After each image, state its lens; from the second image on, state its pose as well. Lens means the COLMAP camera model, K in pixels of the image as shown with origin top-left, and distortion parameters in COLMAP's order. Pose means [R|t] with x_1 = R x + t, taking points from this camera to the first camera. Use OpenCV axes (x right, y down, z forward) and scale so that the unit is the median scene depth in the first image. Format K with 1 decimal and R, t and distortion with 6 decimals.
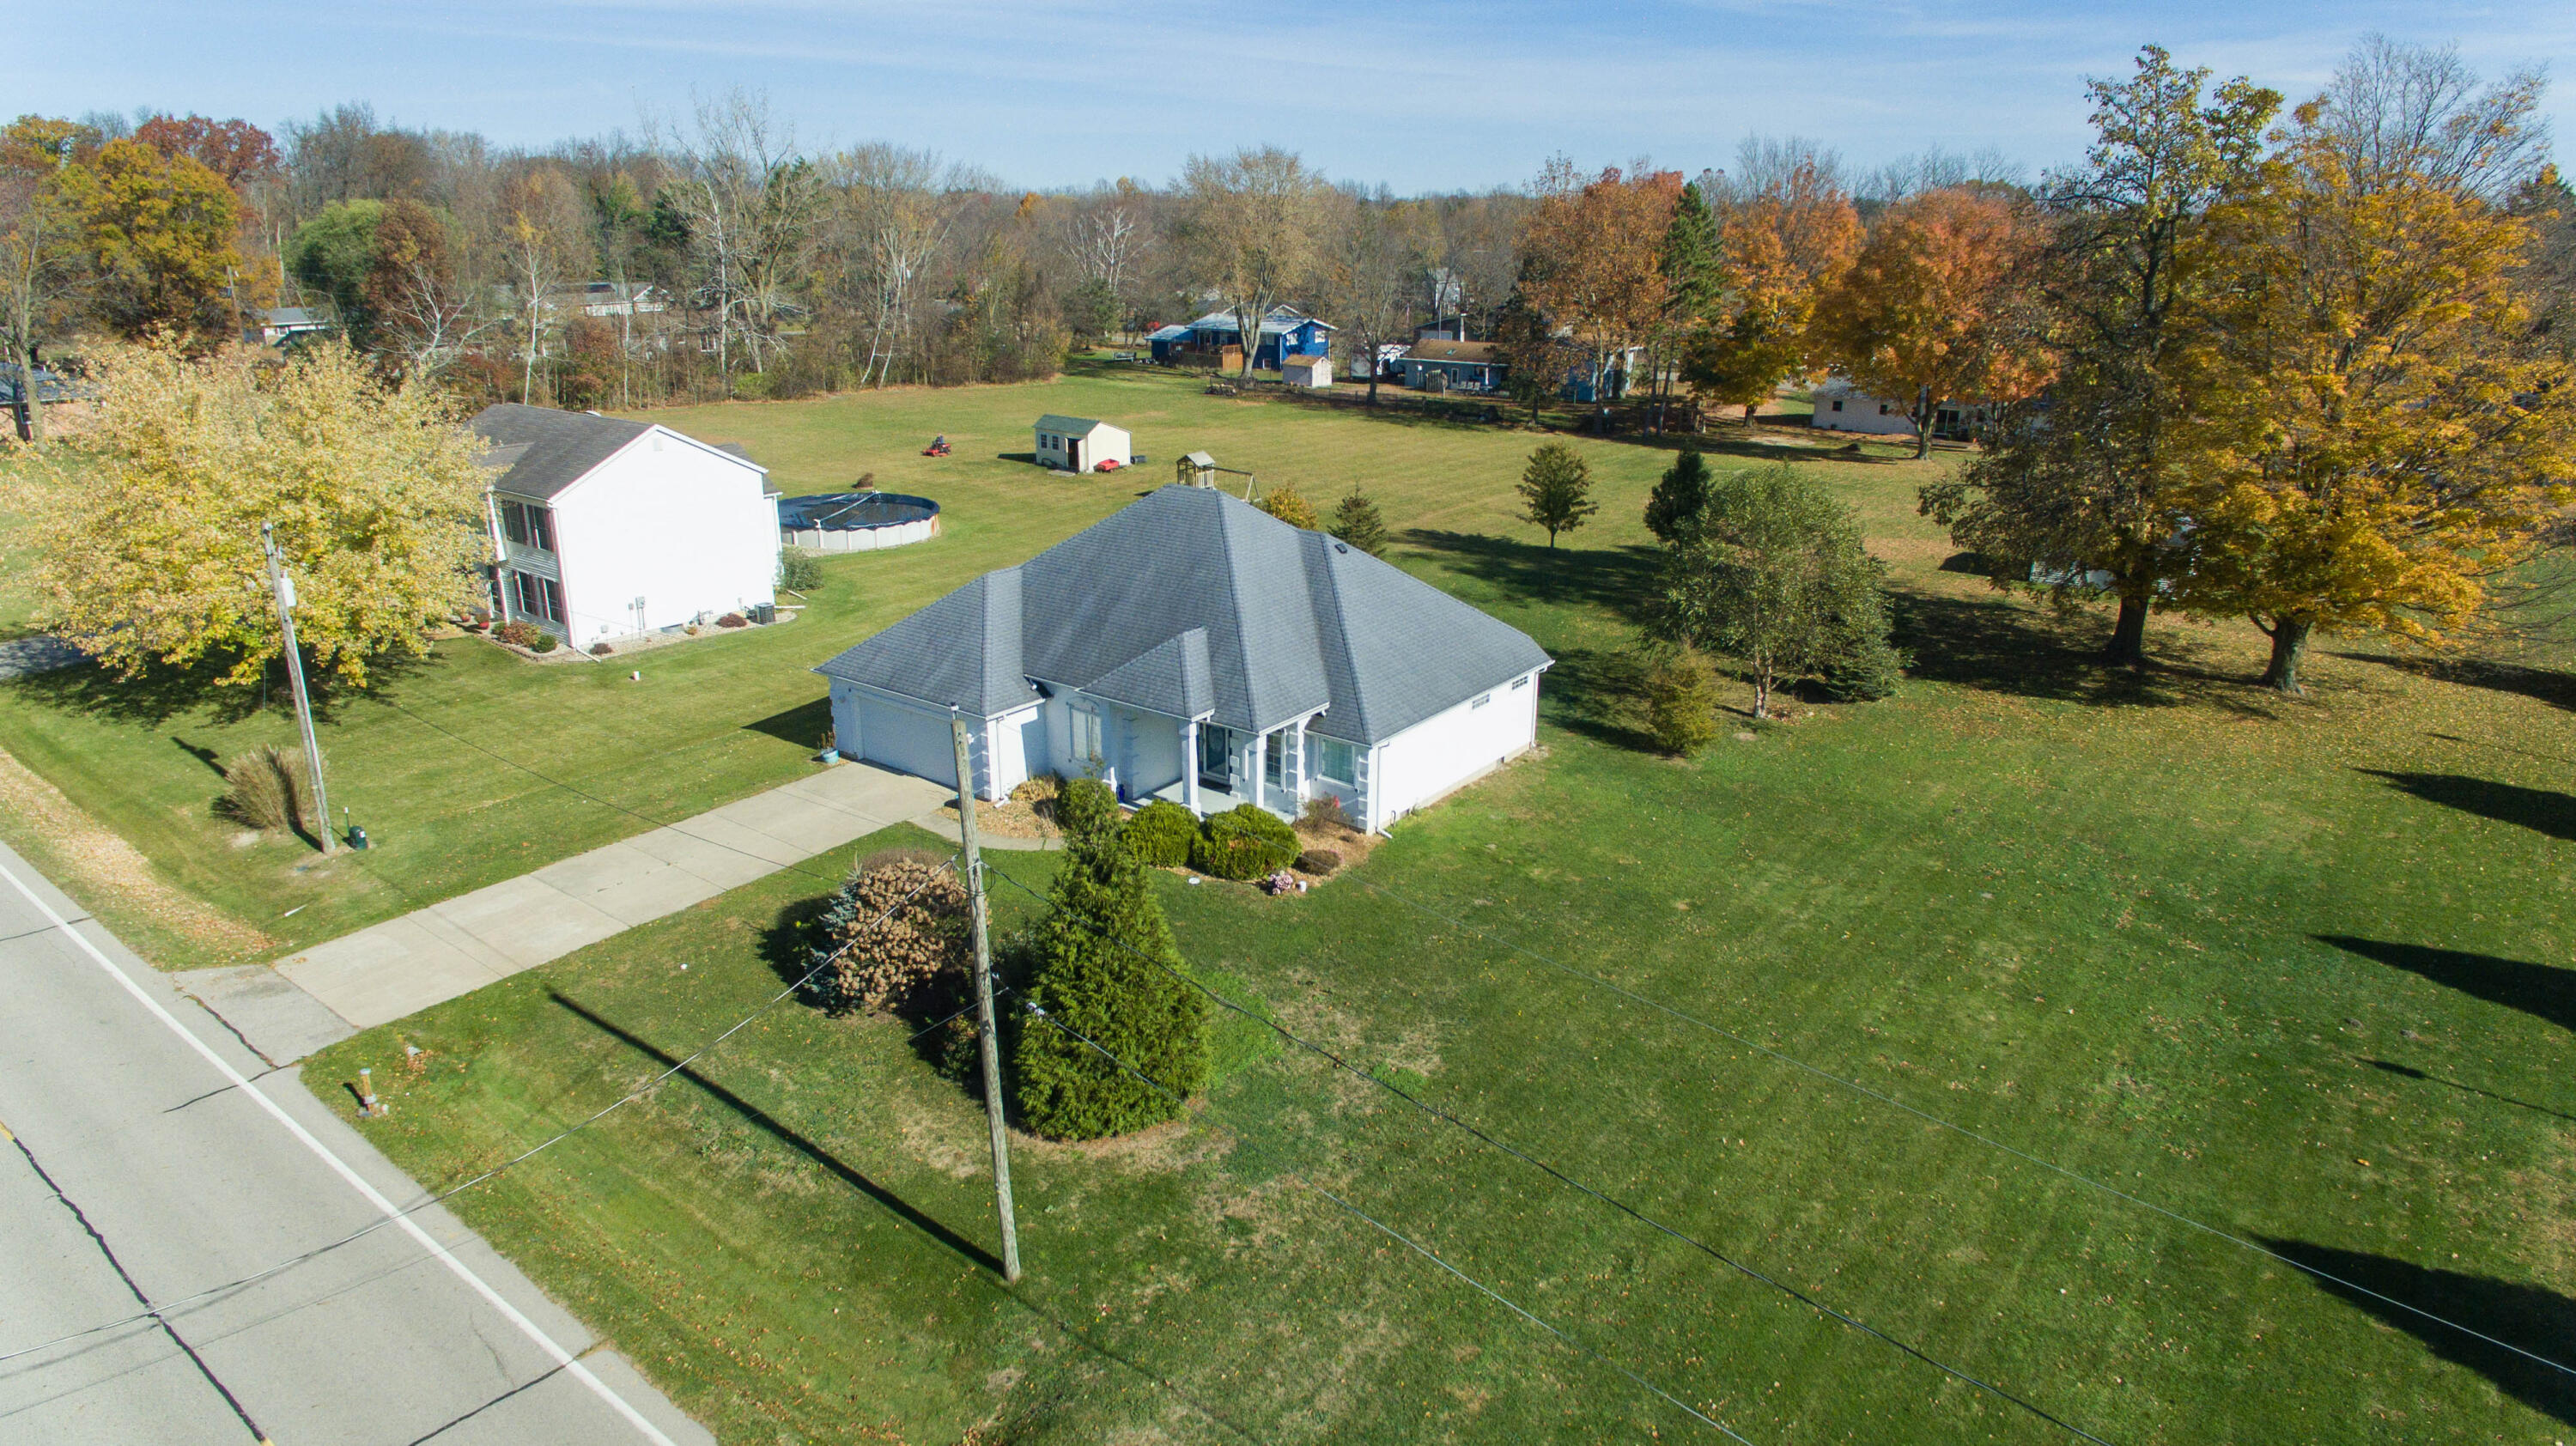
lens RADIAL K [[1482.9, 0, 1295.5], [0, 1482.9, 725.3], [0, 0, 1]] dist [0.001118, -0.013203]
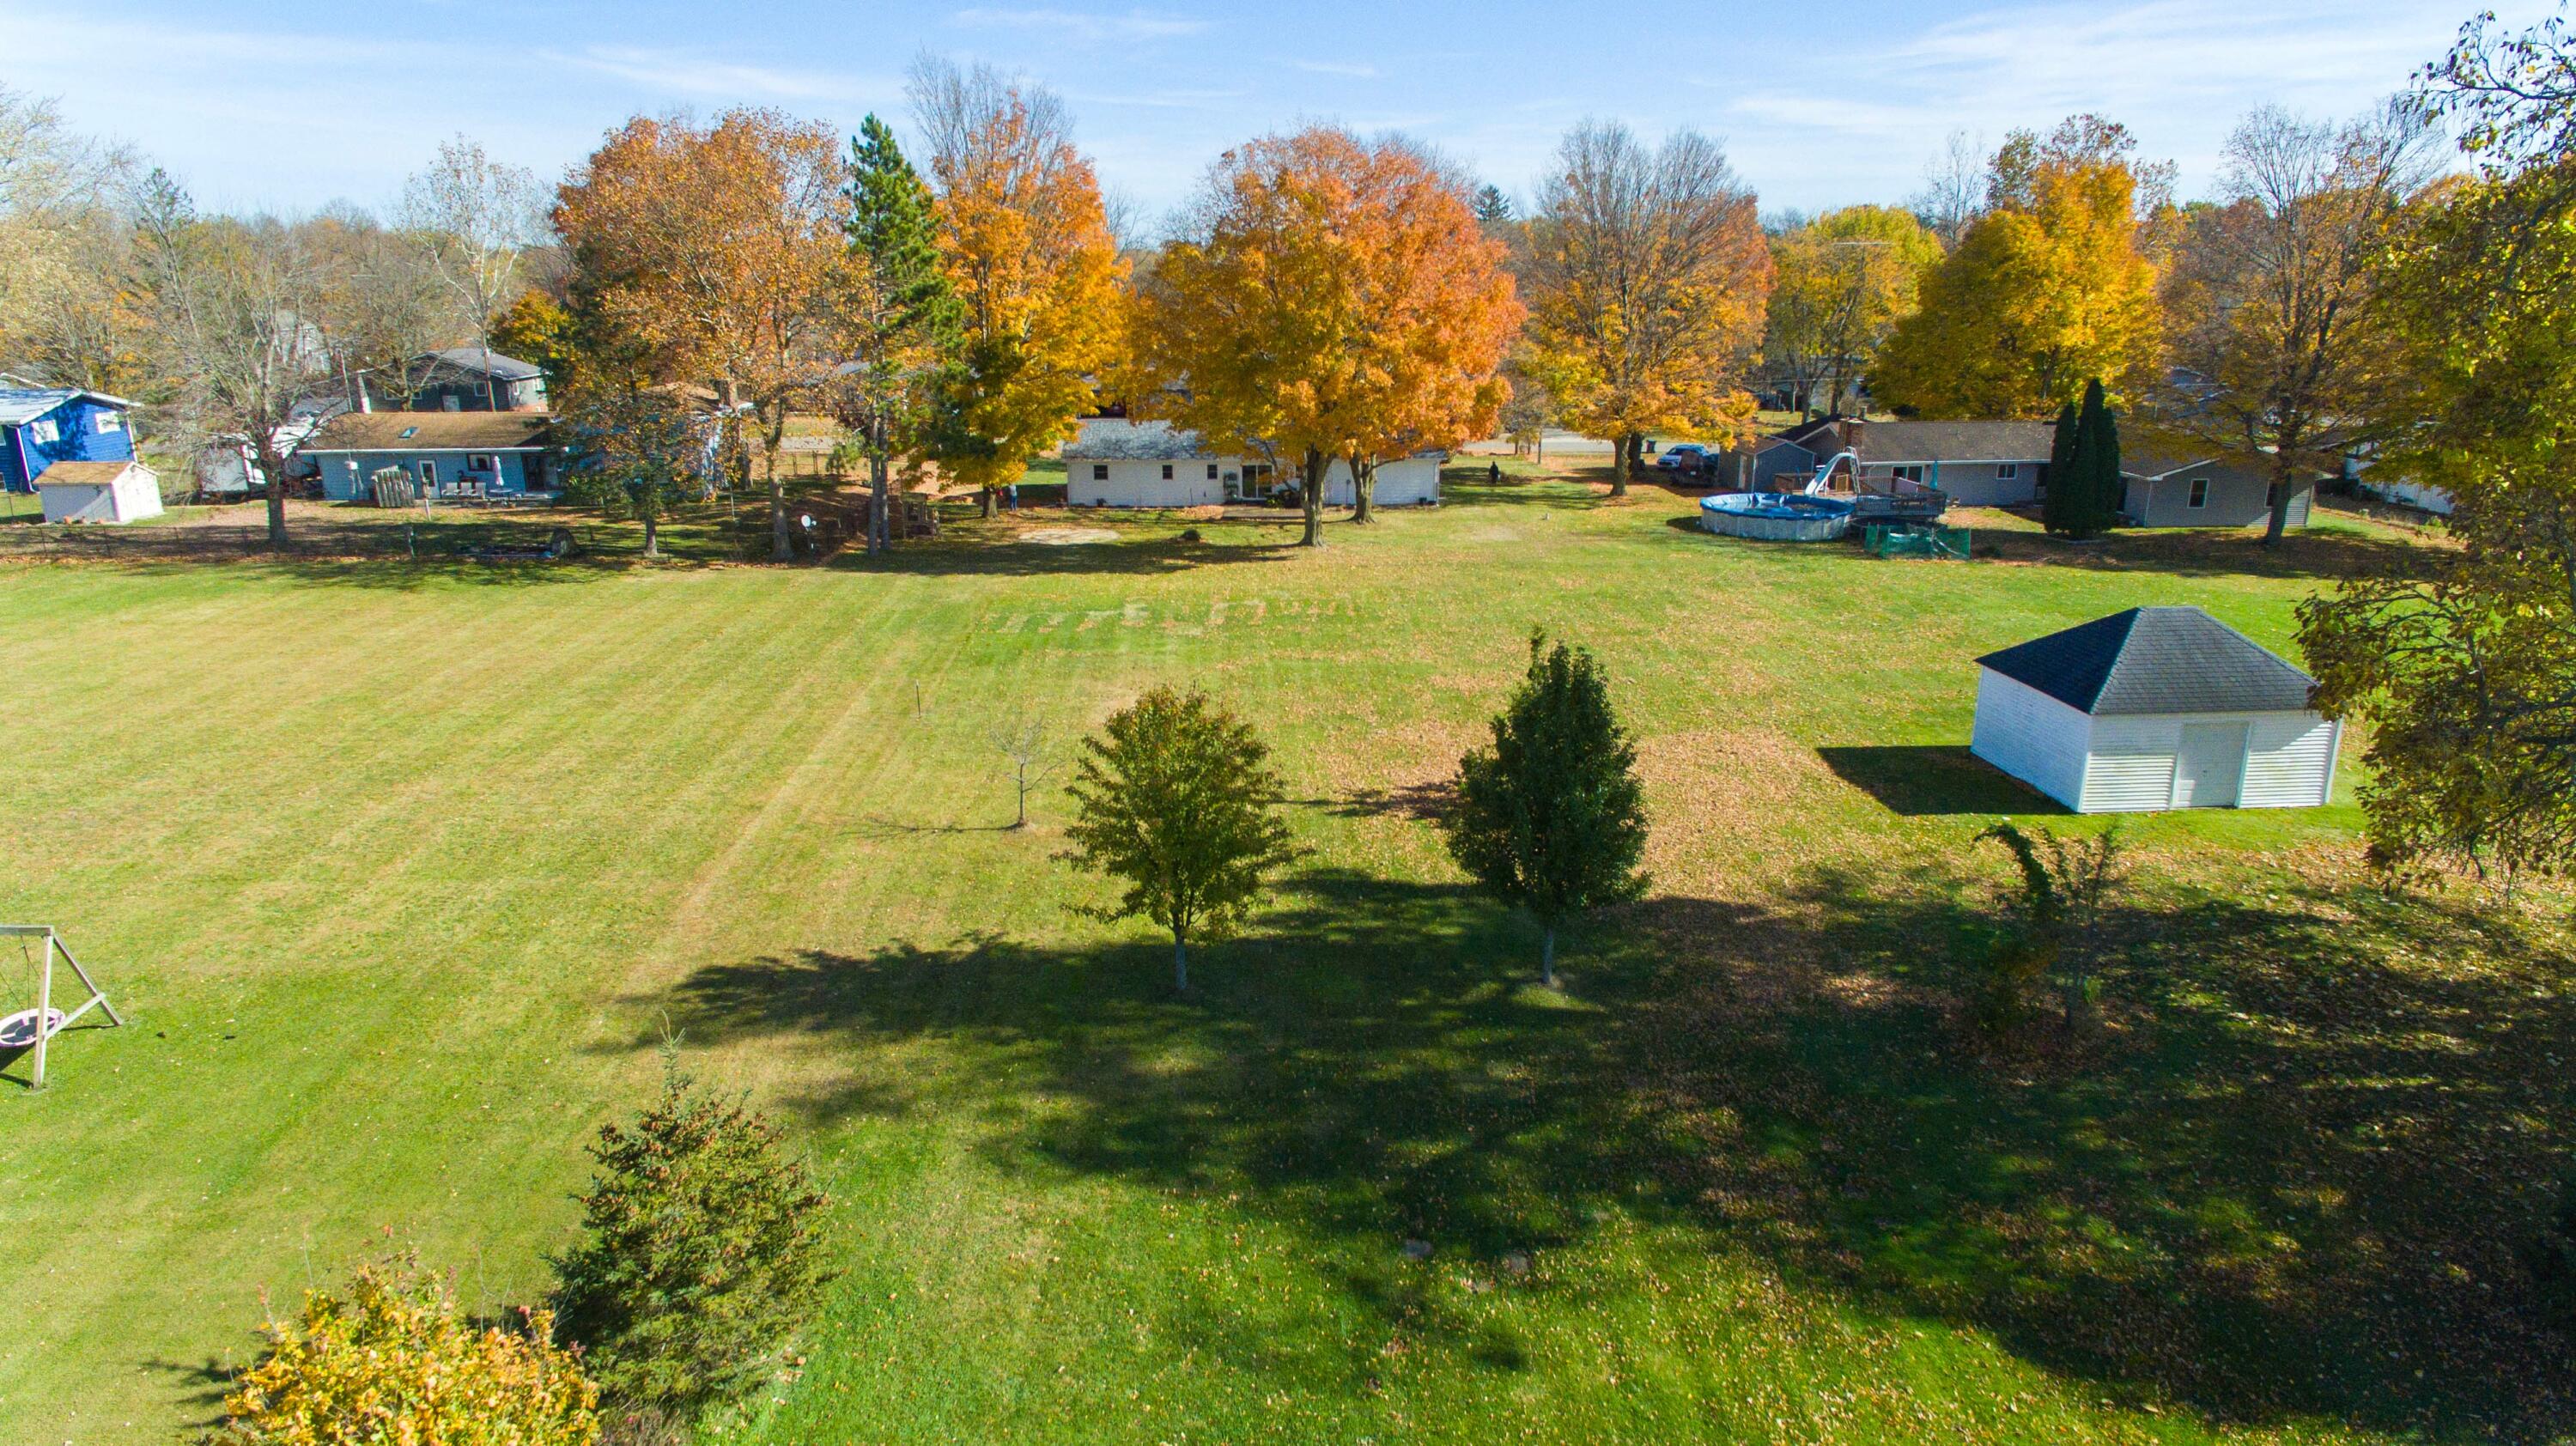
lens RADIAL K [[1482.9, 0, 1294.1], [0, 1482.9, 722.1], [0, 0, 1]] dist [0.001118, -0.013203]
pose [[0.755790, -0.190639, 0.626449, -0.016698], [0.212473, 0.976316, 0.040769, -0.107092], [-0.619384, 0.102290, 0.778396, 0.407276]]
